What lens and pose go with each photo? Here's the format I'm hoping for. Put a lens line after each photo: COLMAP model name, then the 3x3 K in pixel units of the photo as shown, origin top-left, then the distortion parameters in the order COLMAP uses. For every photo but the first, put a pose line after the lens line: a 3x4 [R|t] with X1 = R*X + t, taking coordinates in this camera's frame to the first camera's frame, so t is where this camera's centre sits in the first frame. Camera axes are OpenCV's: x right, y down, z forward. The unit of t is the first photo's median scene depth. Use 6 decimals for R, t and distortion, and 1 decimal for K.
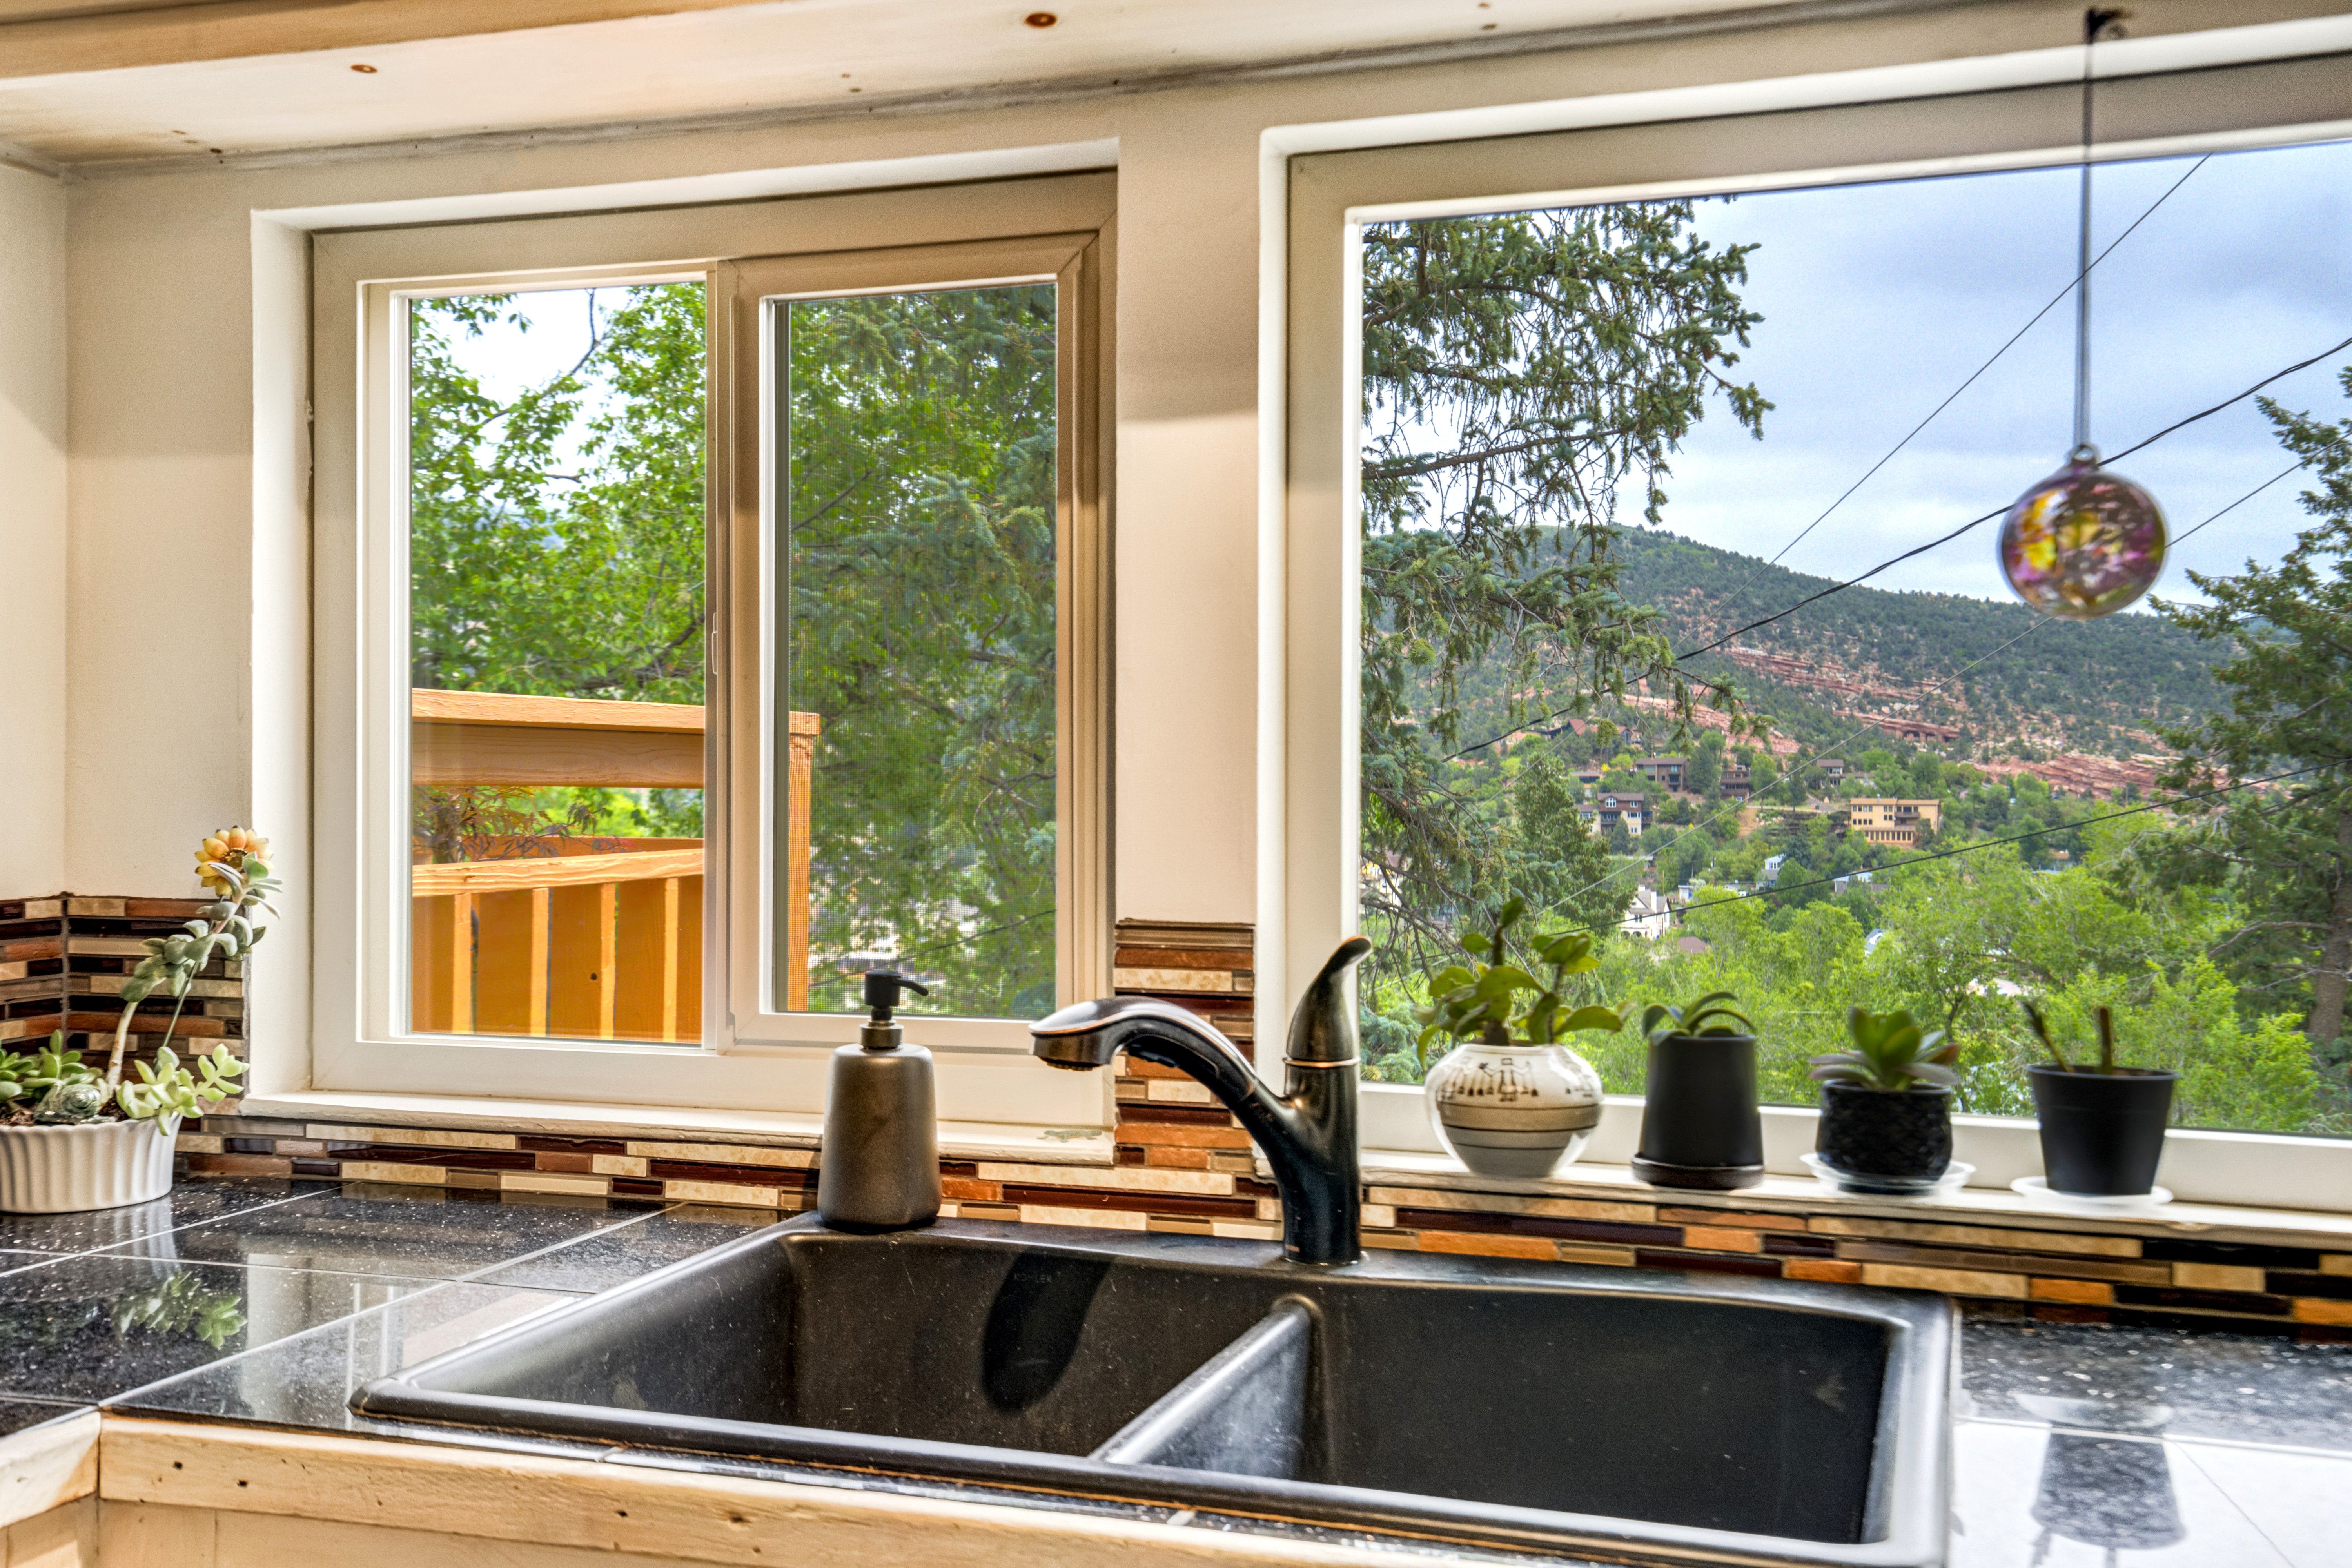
lens RADIAL K [[2213.3, 0, 1179.3], [0, 2213.3, 818.5], [0, 0, 1]] dist [0.080485, 0.001429]
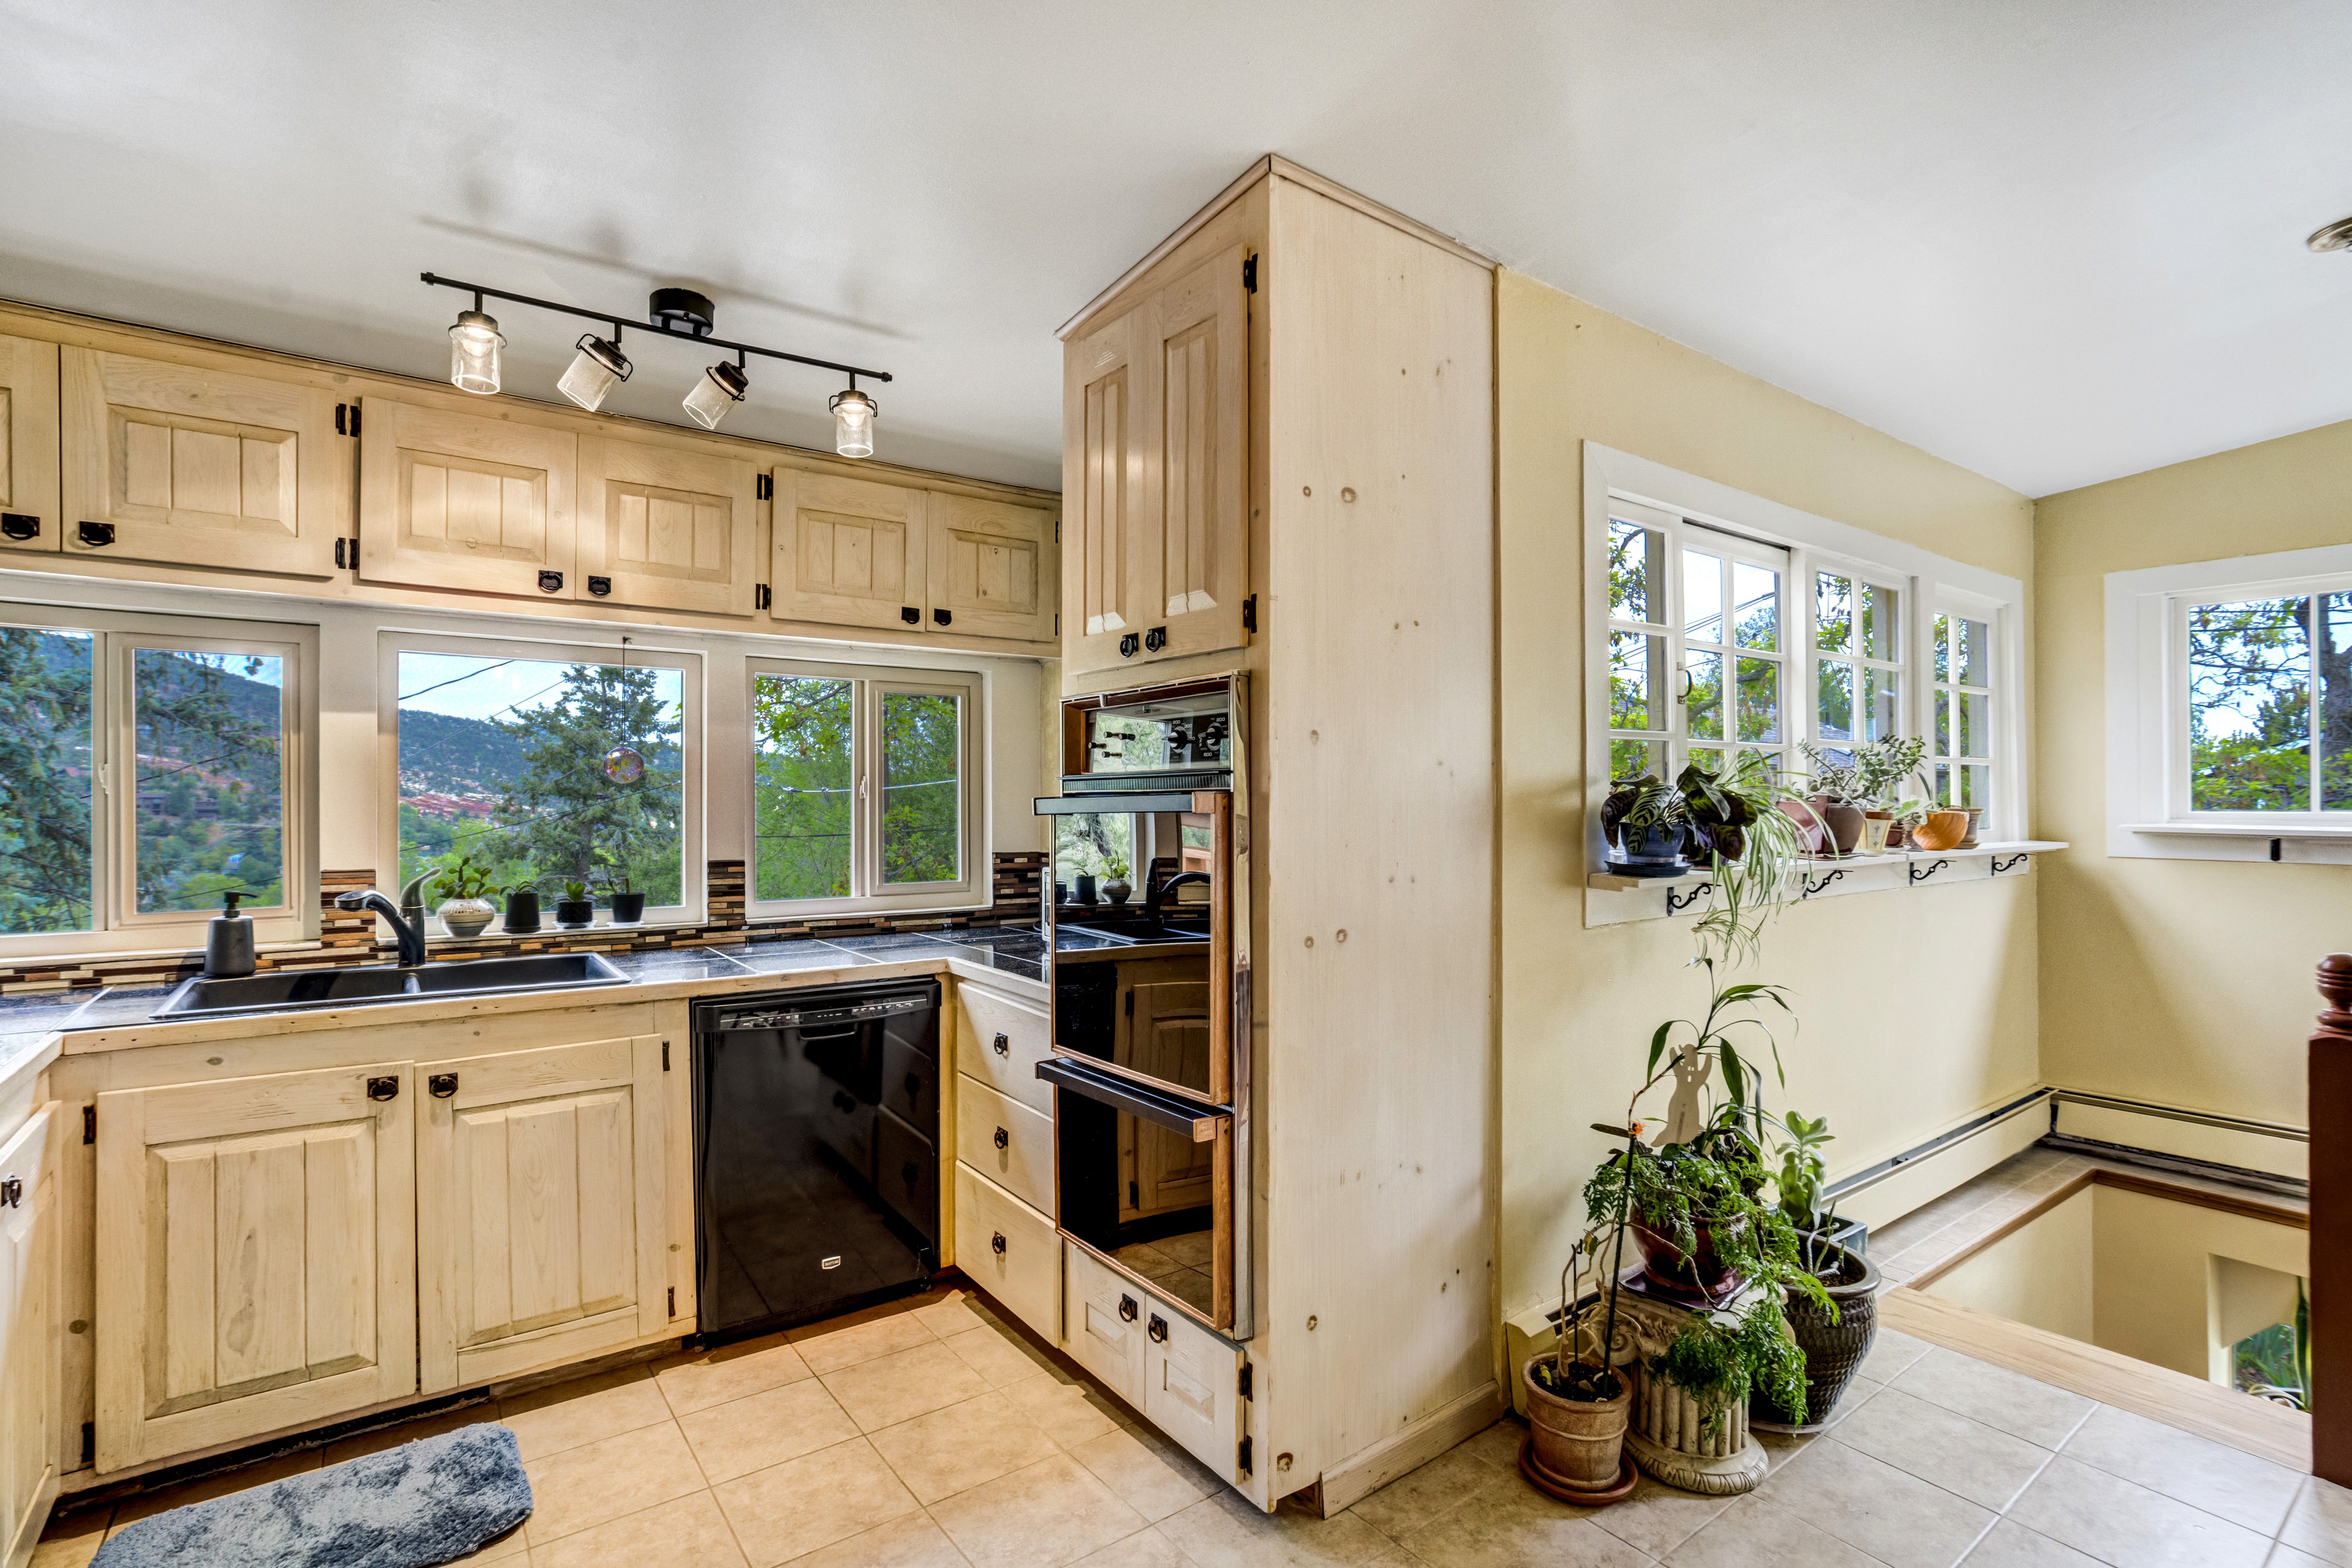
lens RADIAL K [[1085.9, 0, 1175.7], [0, 1085.9, 776.2], [0, 0, 1]] dist [-0.040036, 0.012979]
pose [[0.552492, 0.019652, 0.833287, -0.581200], [0.018276, 0.999196, -0.035682, -0.011650], [-0.833318, 0.034943, 0.551688, -0.795831]]
